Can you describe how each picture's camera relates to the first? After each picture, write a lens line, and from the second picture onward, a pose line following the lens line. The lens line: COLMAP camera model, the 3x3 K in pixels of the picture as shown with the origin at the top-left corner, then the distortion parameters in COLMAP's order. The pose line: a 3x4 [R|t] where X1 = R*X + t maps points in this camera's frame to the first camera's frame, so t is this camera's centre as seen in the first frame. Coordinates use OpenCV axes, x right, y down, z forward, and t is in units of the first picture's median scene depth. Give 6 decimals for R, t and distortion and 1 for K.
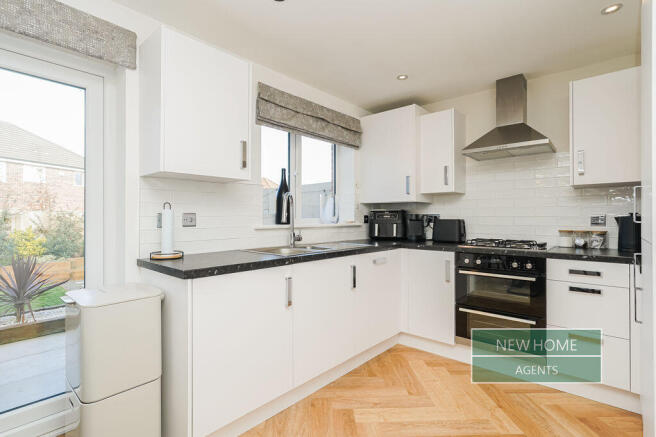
lens RADIAL K [[320.2, 0, 328.0], [0, 320.2, 218.5], [0, 0, 1]] dist [0.001521, 0.000635]
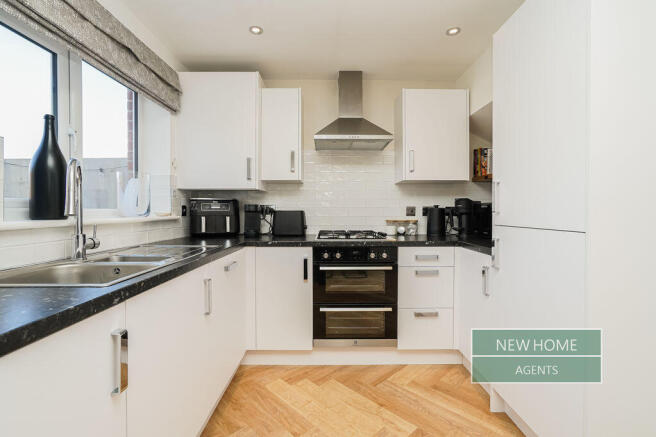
lens RADIAL K [[303.2, 0, 327.8], [0, 303.2, 215.3], [0, 0, 1]] dist [-0.011777, 0.000620]
pose [[0.745874, -0.008594, 0.666031, -0.129817], [0.000220, 0.999920, 0.012656, 0.005287], [-0.666087, -0.009293, 0.745816, 0.318685]]
